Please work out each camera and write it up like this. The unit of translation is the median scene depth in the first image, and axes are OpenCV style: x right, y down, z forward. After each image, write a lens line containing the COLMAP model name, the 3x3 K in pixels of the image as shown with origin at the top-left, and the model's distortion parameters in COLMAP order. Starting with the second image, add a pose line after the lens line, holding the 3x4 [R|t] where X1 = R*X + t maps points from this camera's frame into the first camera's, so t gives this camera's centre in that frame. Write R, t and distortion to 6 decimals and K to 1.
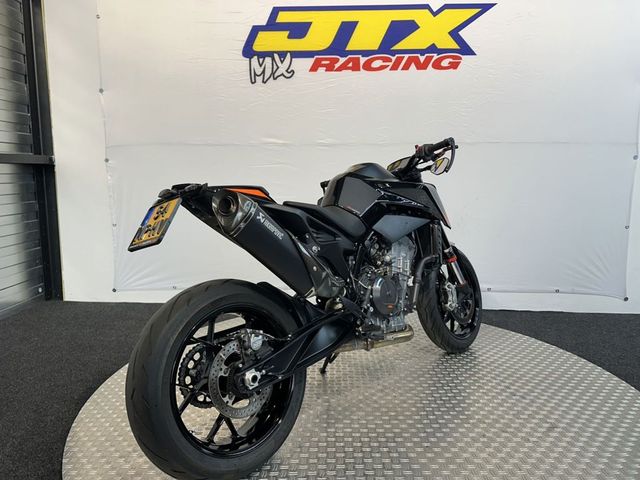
lens RADIAL K [[460.9, 0, 325.0], [0, 460.9, 236.3], [0, 0, 1]] dist [0.005345, -0.024737]
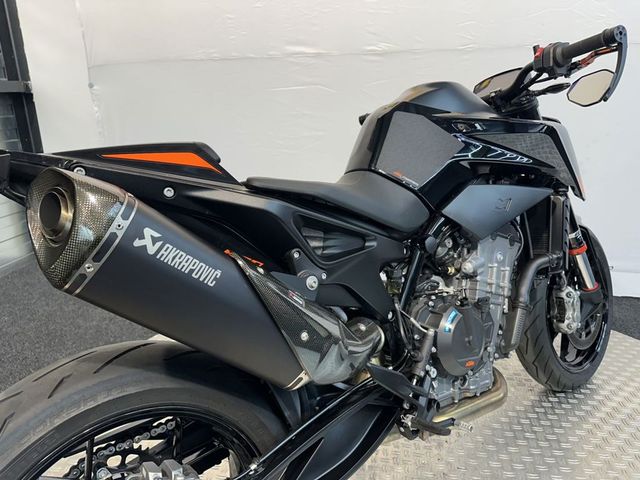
lens RADIAL K [[460.9, 0, 313.1], [0, 460.9, 239.6], [0, 0, 1]] dist [0.005345, -0.024737]
pose [[0.986751, 0.030613, -0.159328, 0.037934], [-0.002539, 0.984830, 0.173502, -0.070066], [0.162222, -0.170799, 0.971860, 0.413664]]
